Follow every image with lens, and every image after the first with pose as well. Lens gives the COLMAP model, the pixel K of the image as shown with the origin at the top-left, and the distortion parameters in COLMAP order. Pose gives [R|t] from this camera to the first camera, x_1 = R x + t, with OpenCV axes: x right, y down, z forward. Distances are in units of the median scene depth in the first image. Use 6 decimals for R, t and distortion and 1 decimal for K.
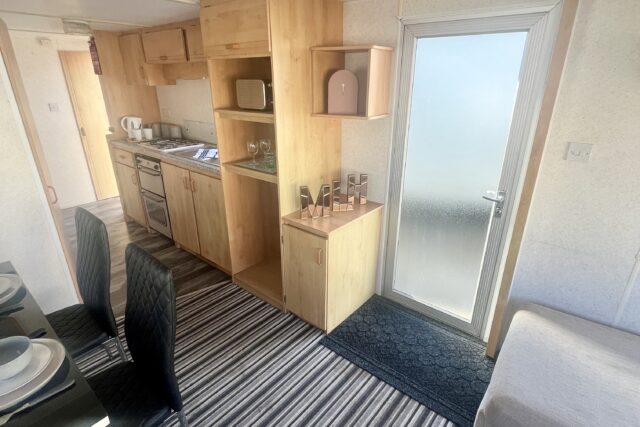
lens RADIAL K [[343.2, 0, 321.4], [0, 343.2, 215.6], [0, 0, 1]] dist [0.001190, -0.001621]
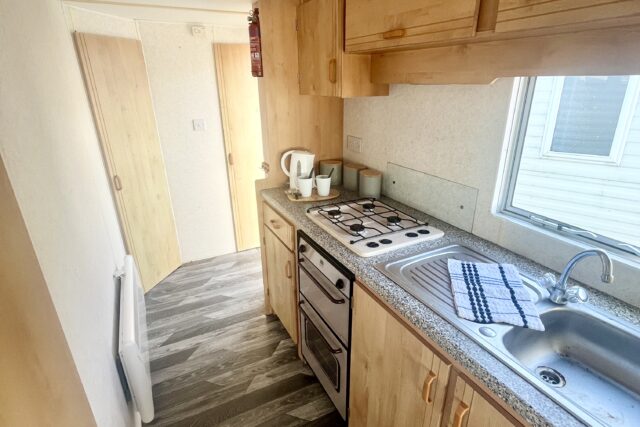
lens RADIAL K [[343.2, 0, 318.9], [0, 343.2, 213.5], [0, 0, 1]] dist [0.001190, -0.001621]
pose [[0.922087, 0.130199, -0.364422, -0.307476], [-0.134287, 0.990840, 0.014220, -0.200915], [0.362936, 0.035825, 0.931125, 0.496329]]
